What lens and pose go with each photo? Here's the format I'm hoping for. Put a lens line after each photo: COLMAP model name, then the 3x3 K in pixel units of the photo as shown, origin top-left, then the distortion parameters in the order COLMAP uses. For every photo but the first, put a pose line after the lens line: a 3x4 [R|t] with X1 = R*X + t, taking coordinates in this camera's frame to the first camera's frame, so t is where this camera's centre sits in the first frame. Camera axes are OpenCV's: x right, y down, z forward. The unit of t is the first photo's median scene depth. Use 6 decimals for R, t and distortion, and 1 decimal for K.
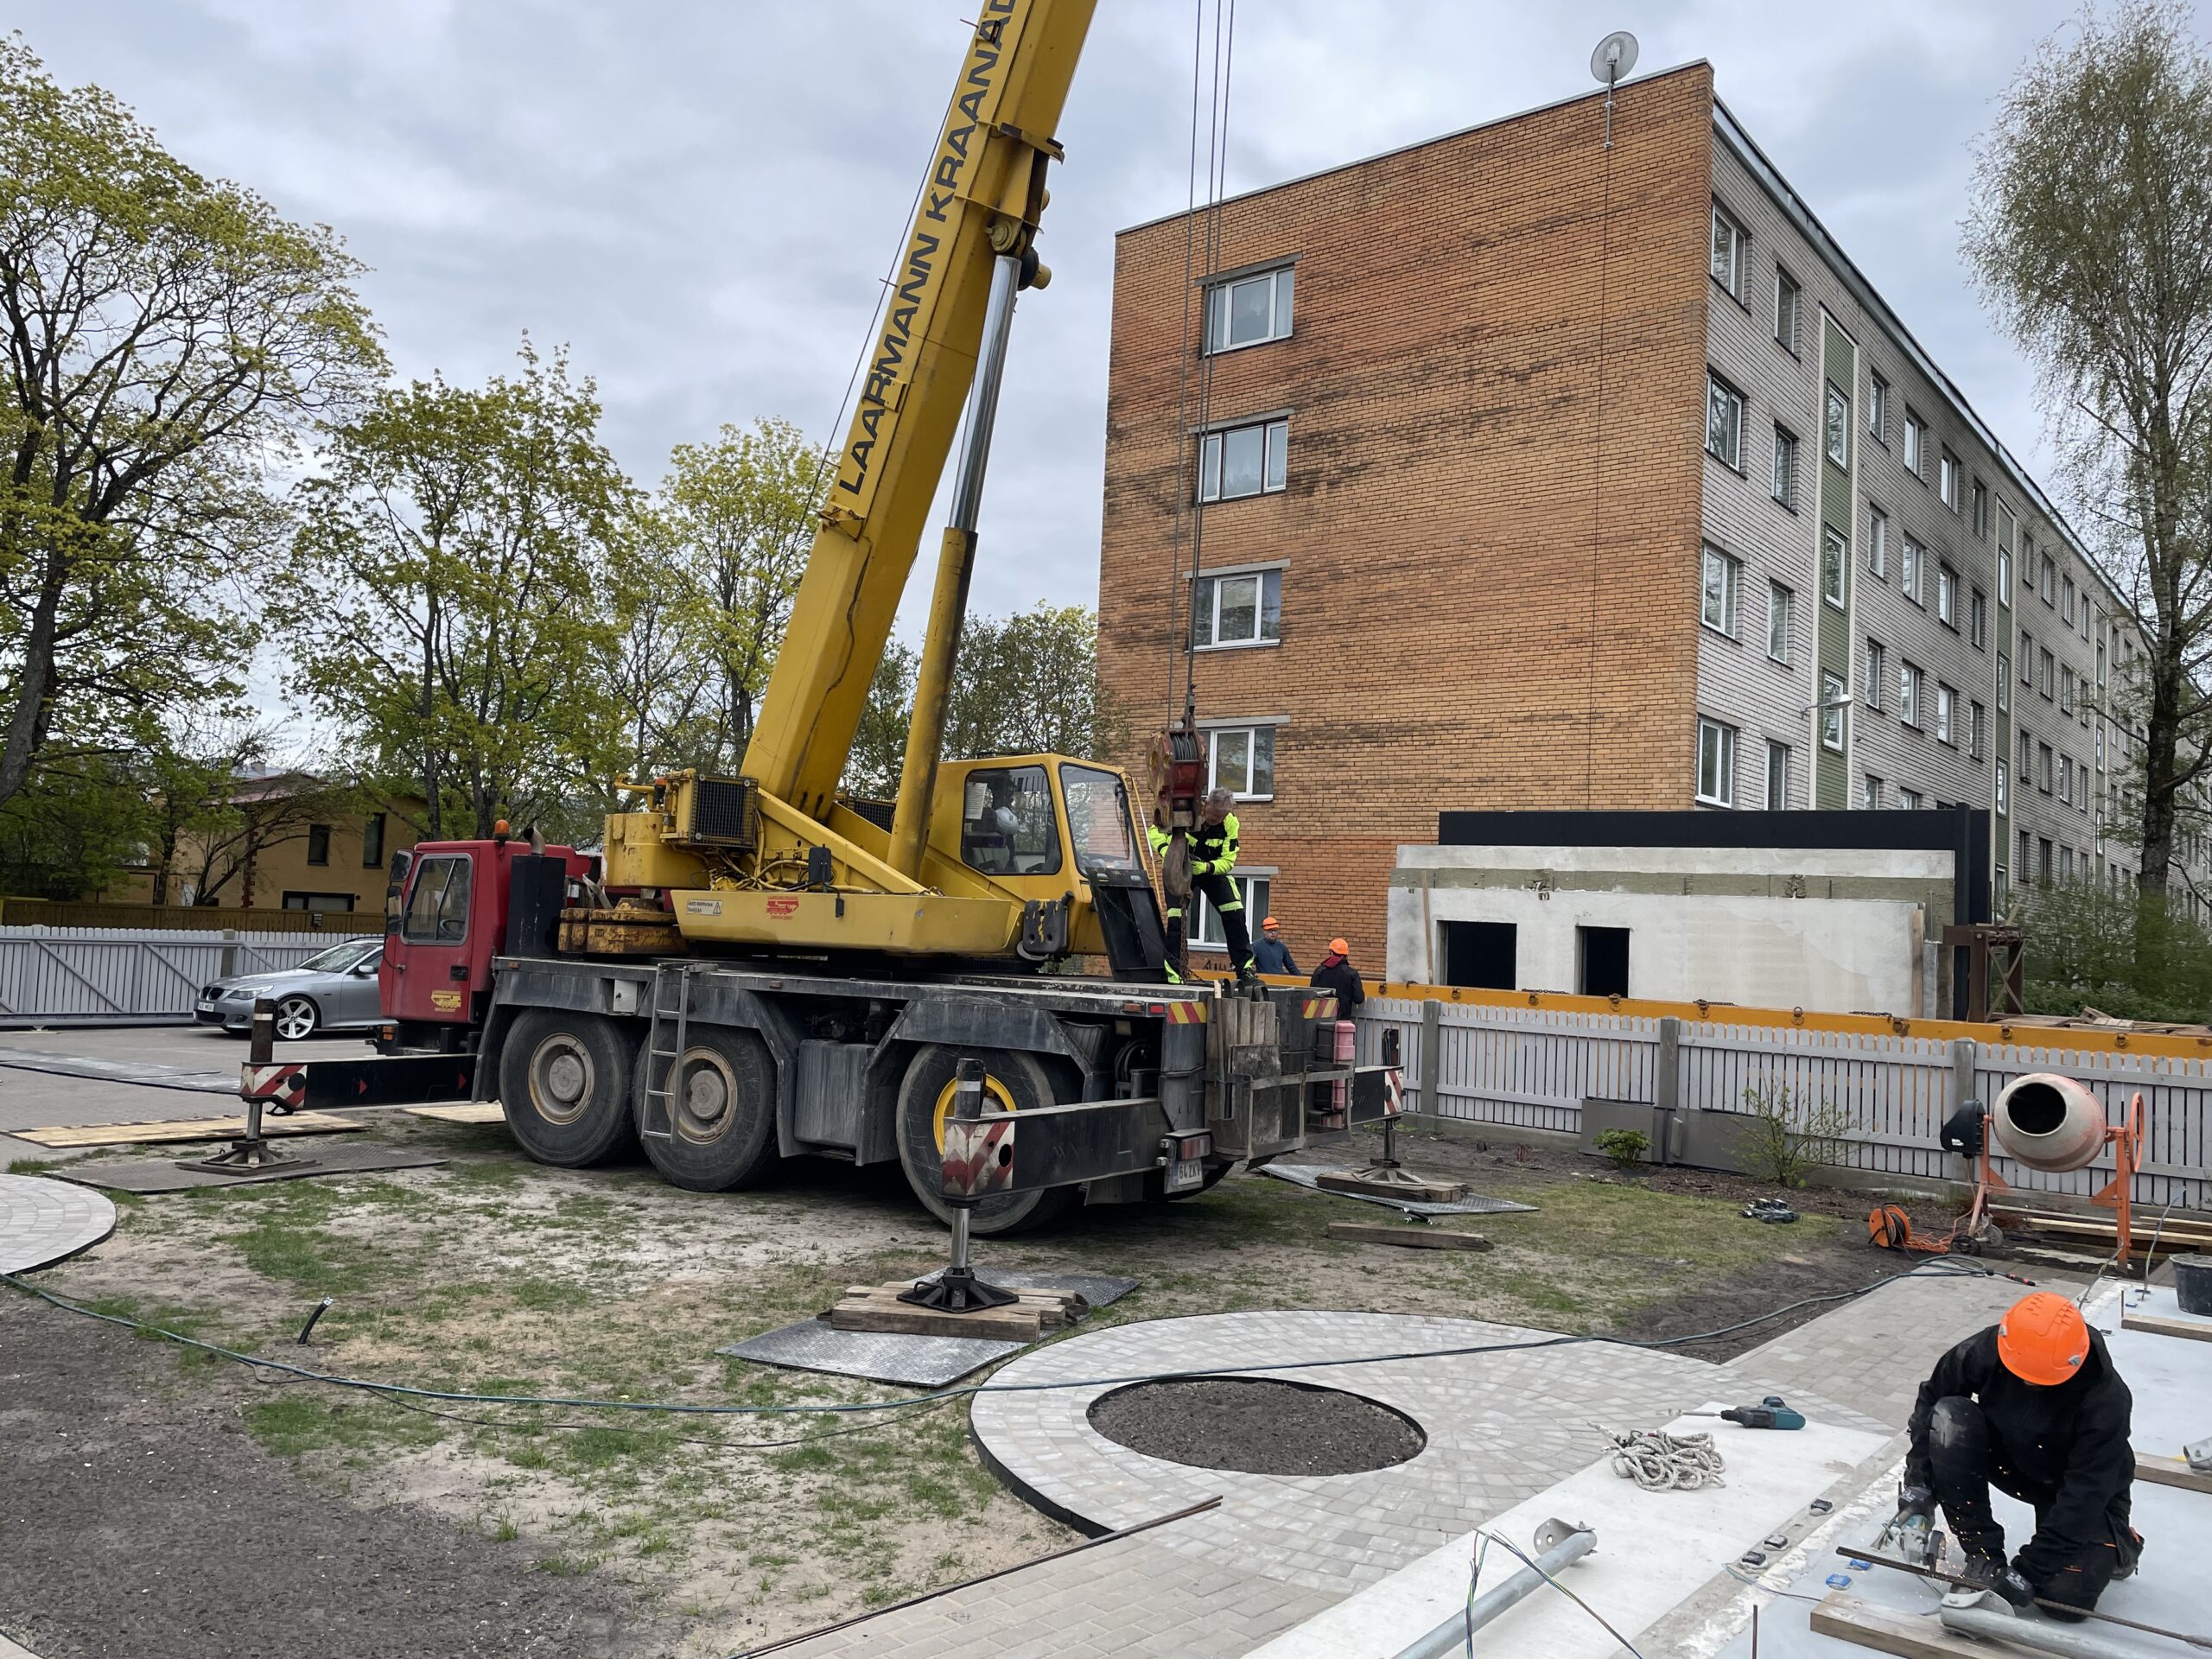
lens RADIAL K [[1634.4, 0, 1109.7], [0, 1634.4, 834.7], [0, 0, 1]] dist [0.089050, -0.104383]
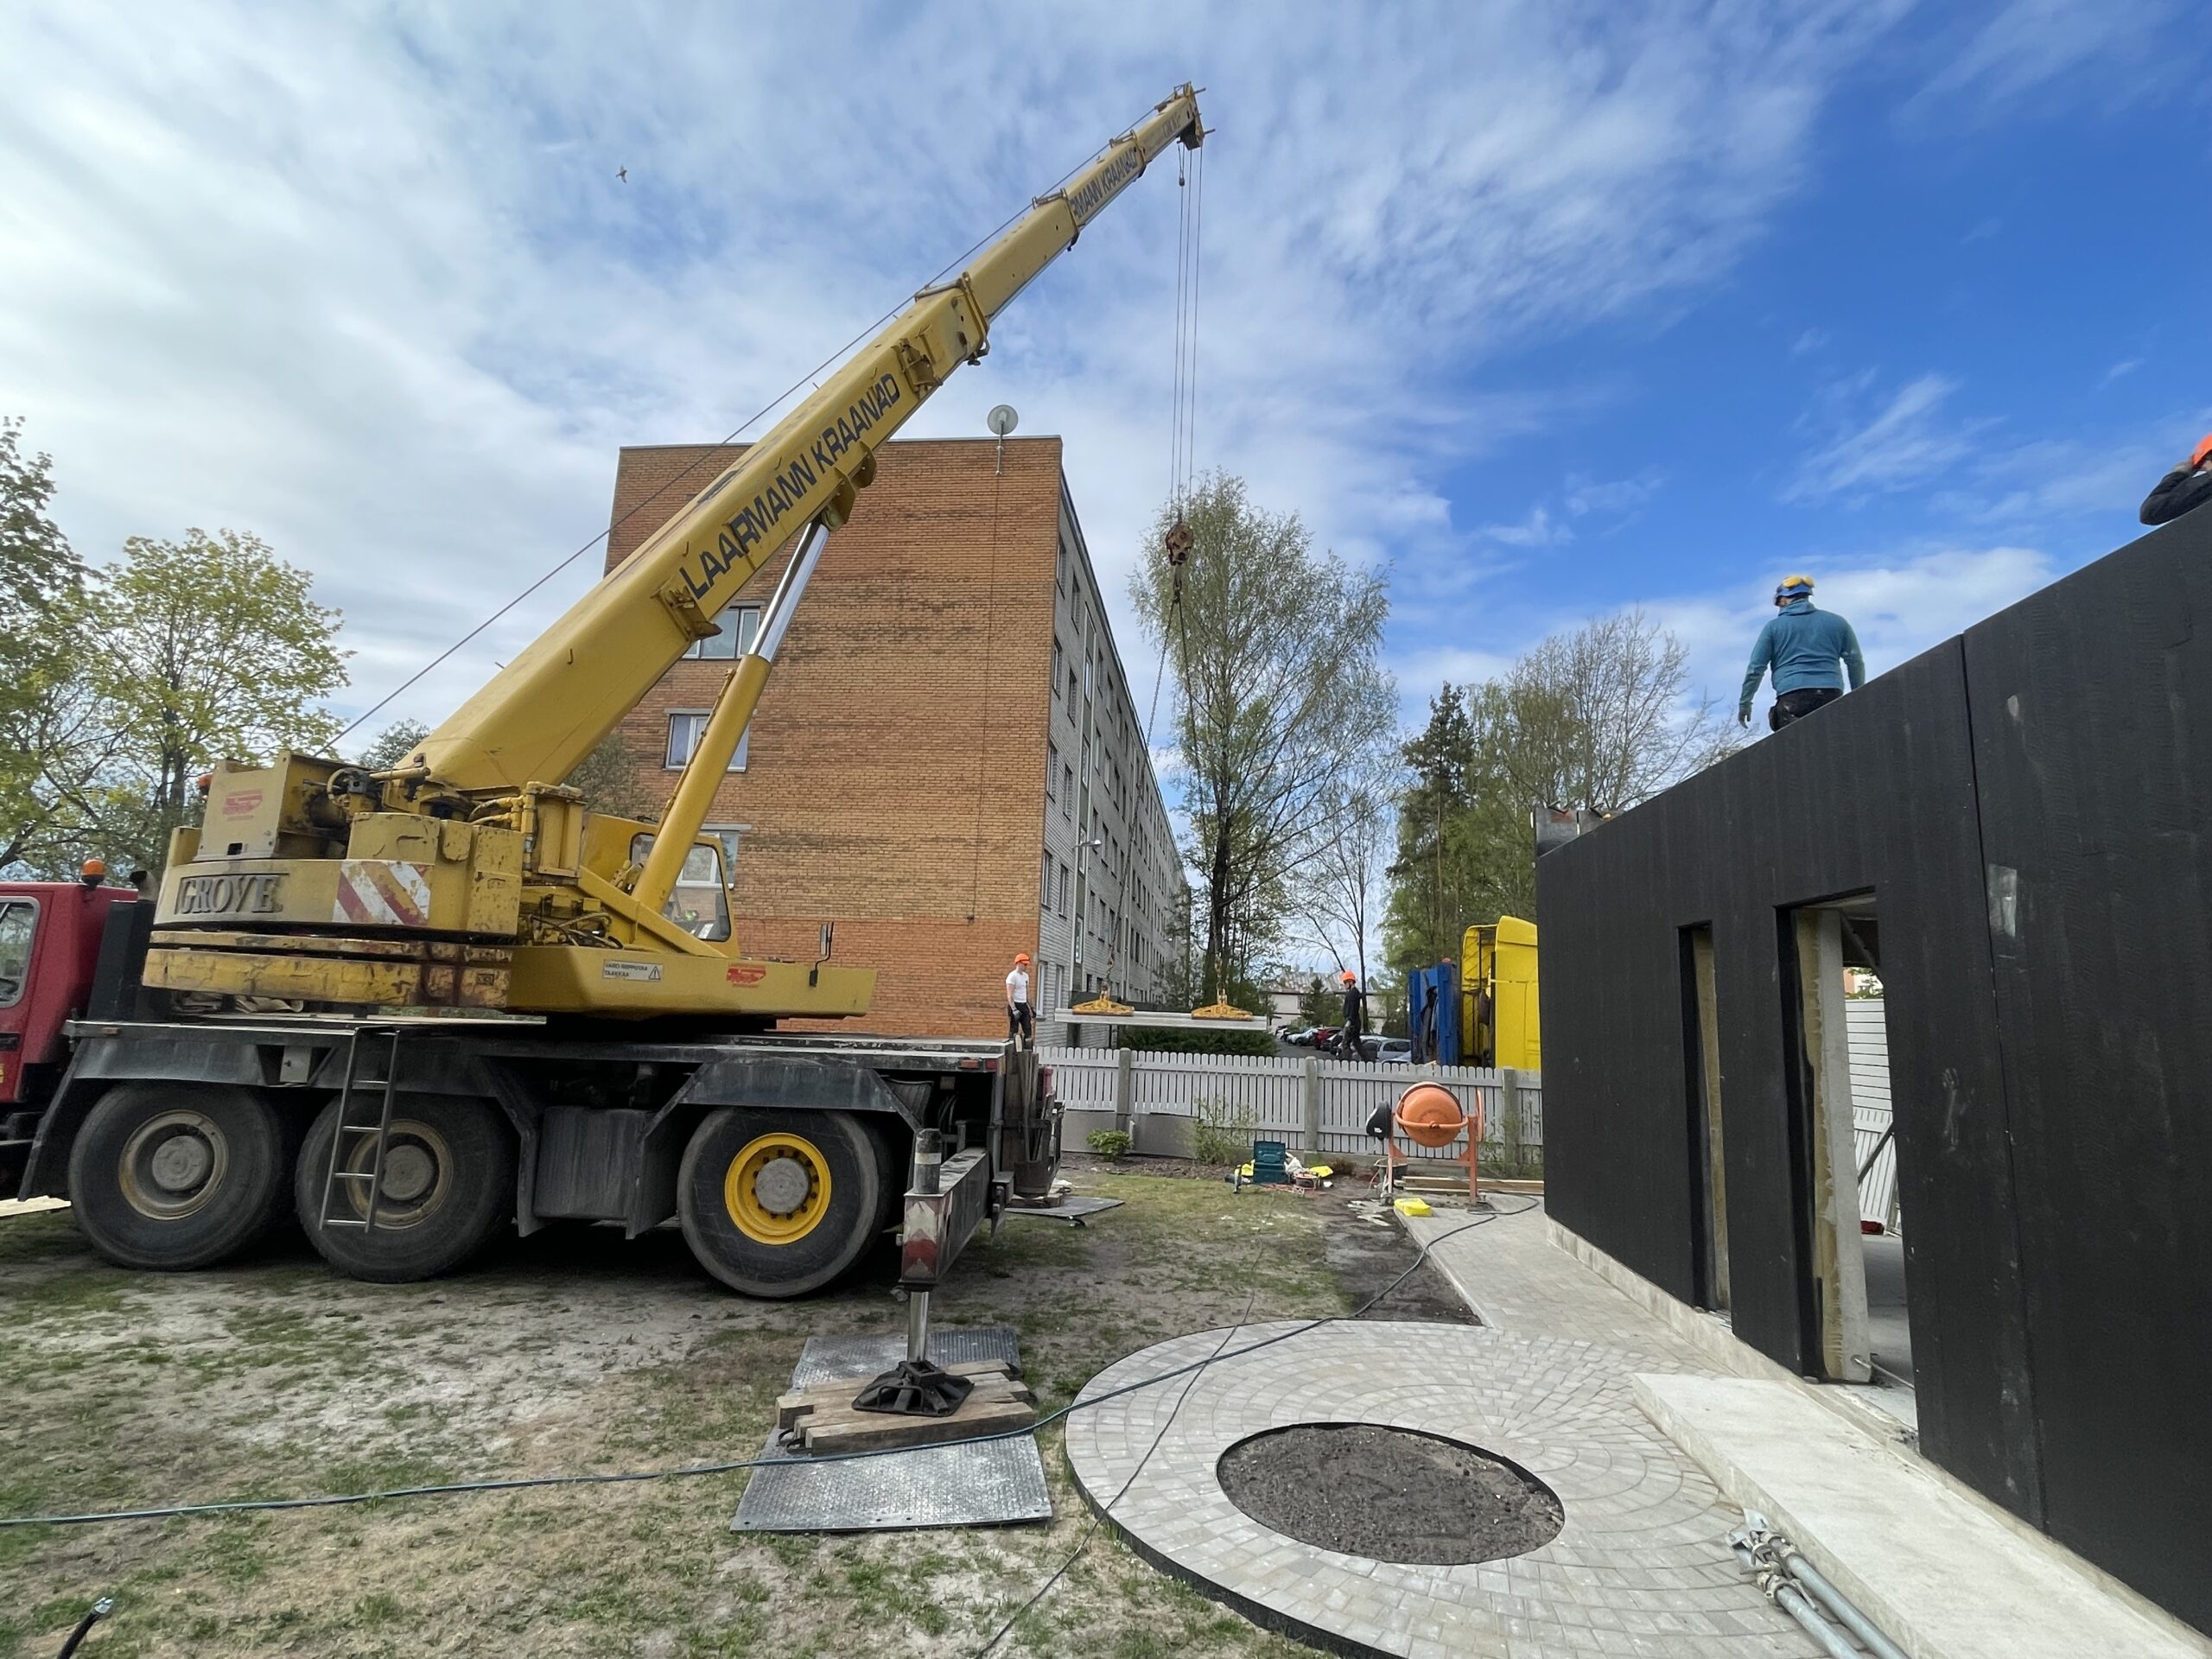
lens RADIAL K [[1070.4, 0, 1106.0], [0, 1070.4, 829.5], [0, 0, 1]] dist [-0.010868, 0.007403]
pose [[0.850865, 0.076270, 0.519819, -0.223366], [-0.030499, 0.994909, -0.096054, 0.012623], [-0.524499, 0.065875, 0.848859, 0.264976]]
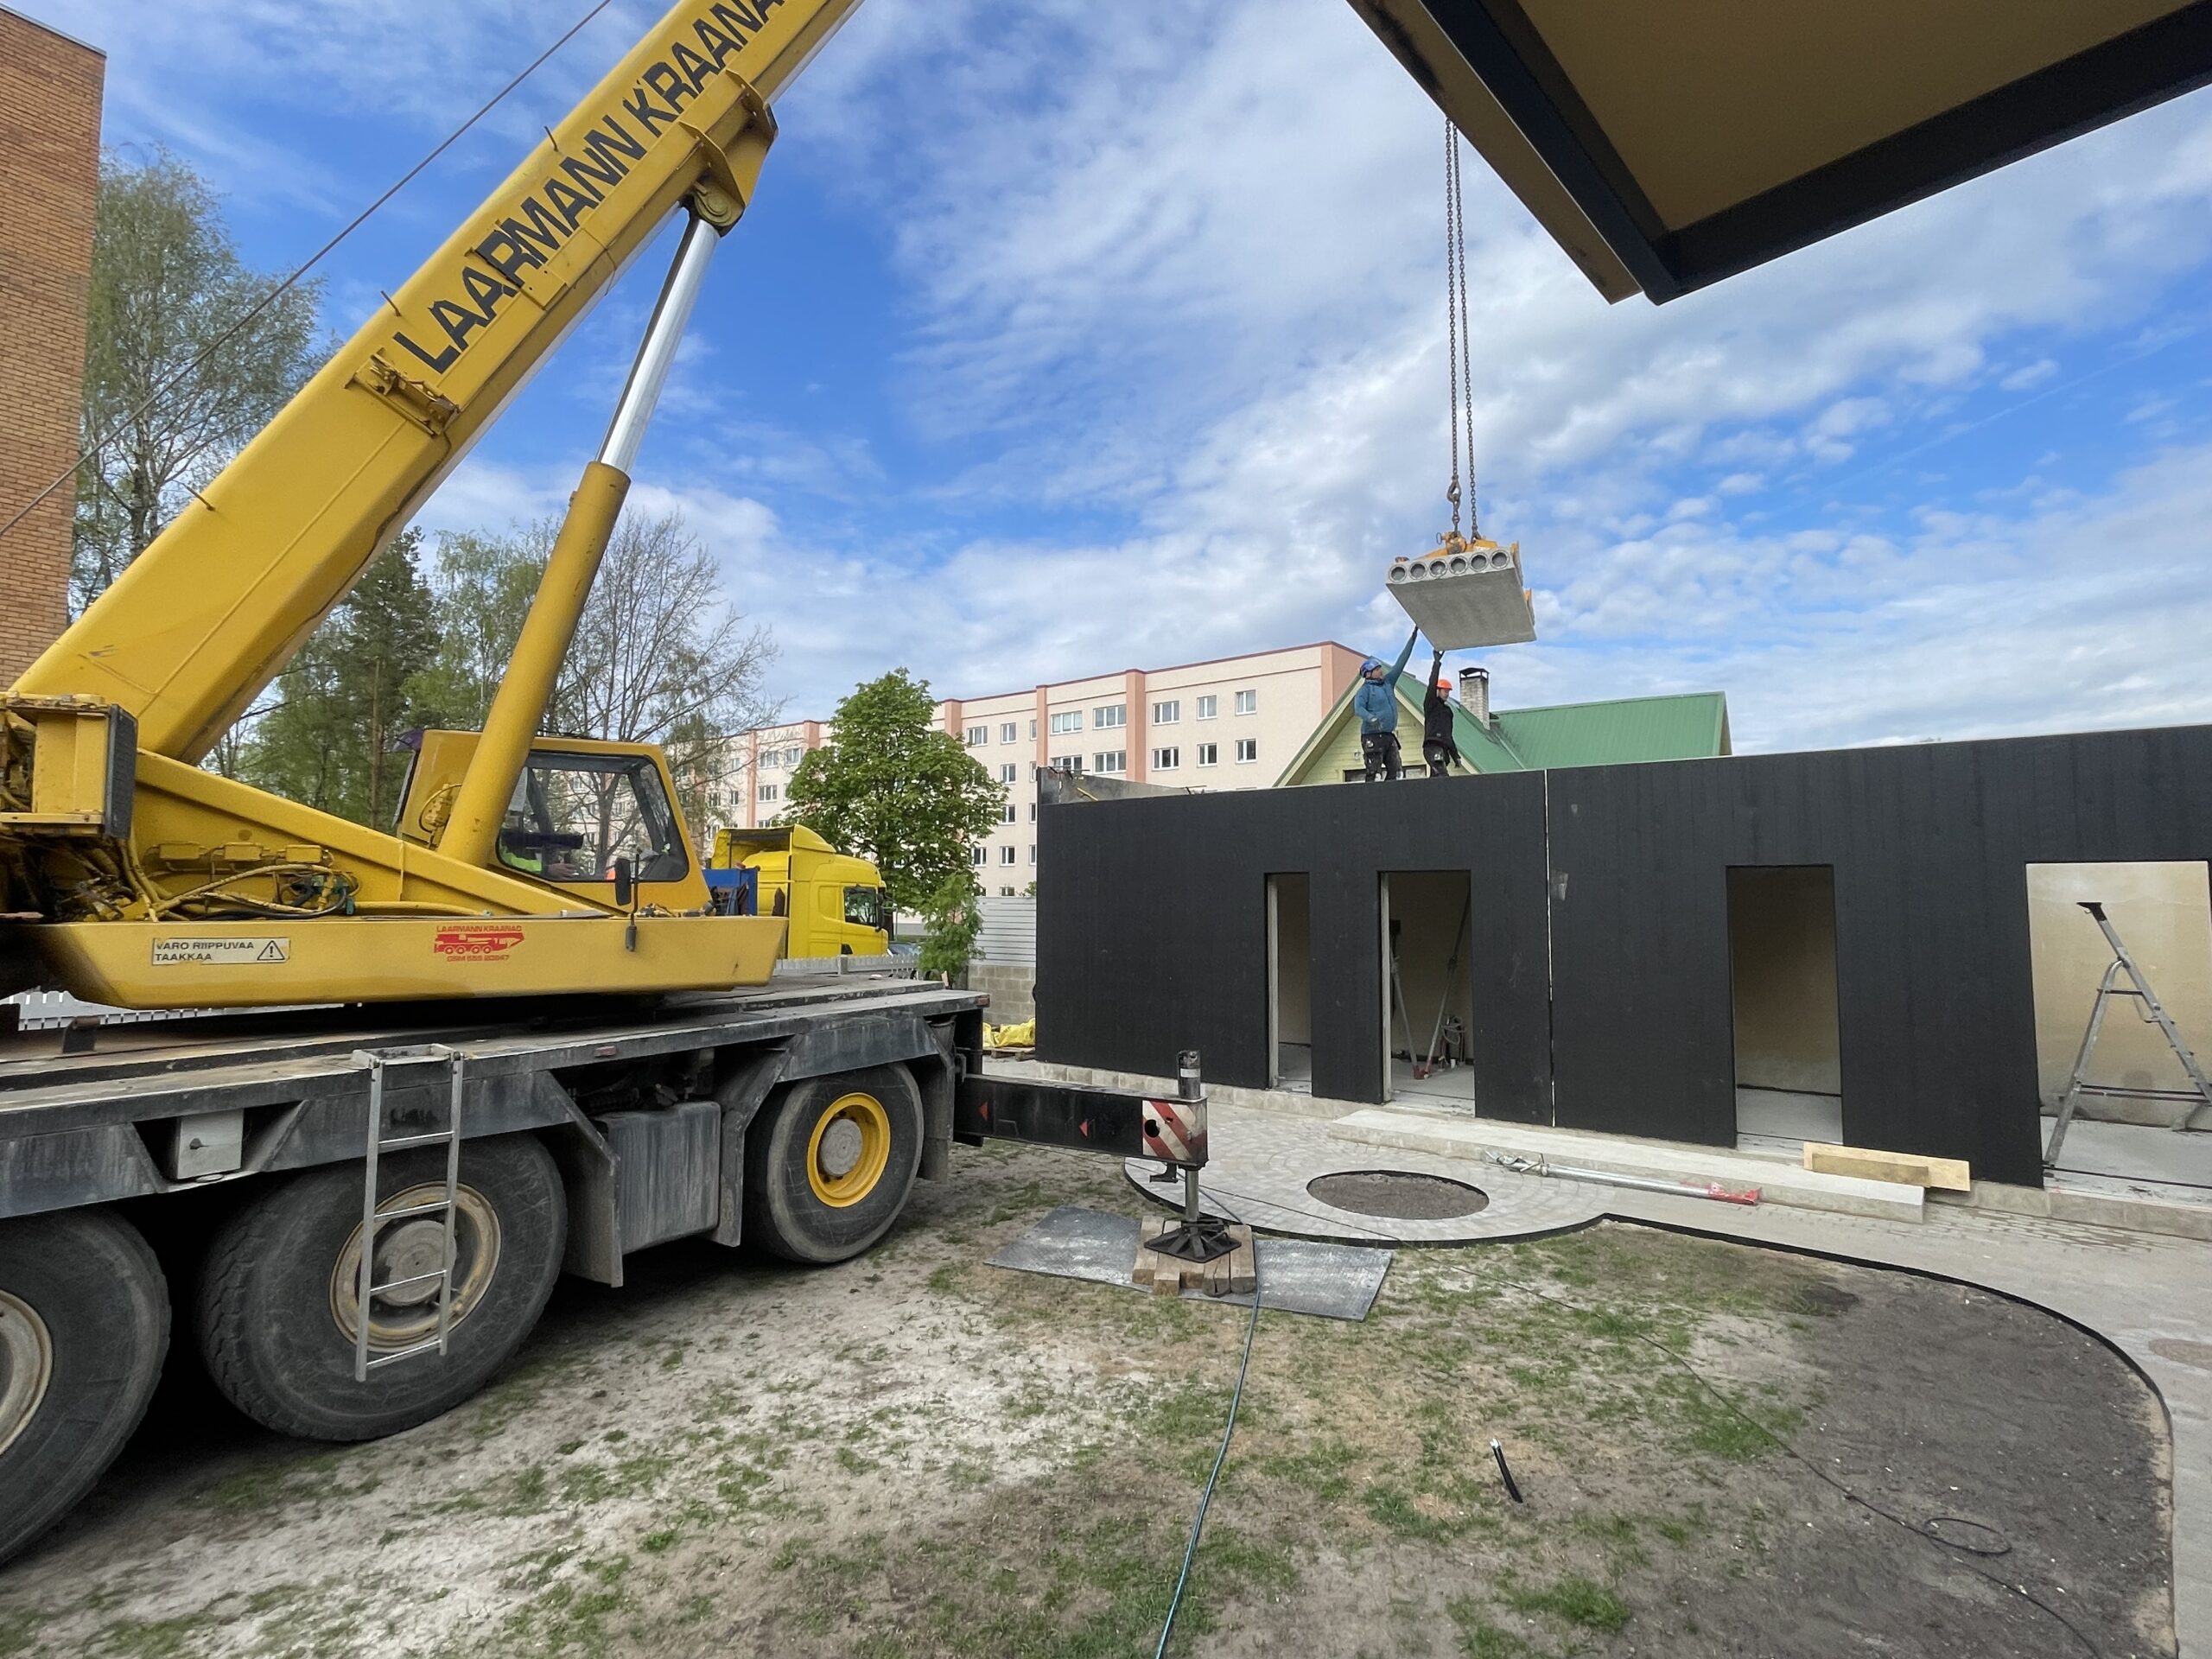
lens RADIAL K [[1056.4, 0, 1102.0], [0, 1056.4, 835.9], [0, 0, 1]] dist [0.011511, -0.013220]
pose [[-0.001521, 0.018689, 0.999824, -0.598669], [-0.065265, 0.997692, -0.018748, -0.006554], [-0.997867, -0.065282, -0.000298, 0.715020]]
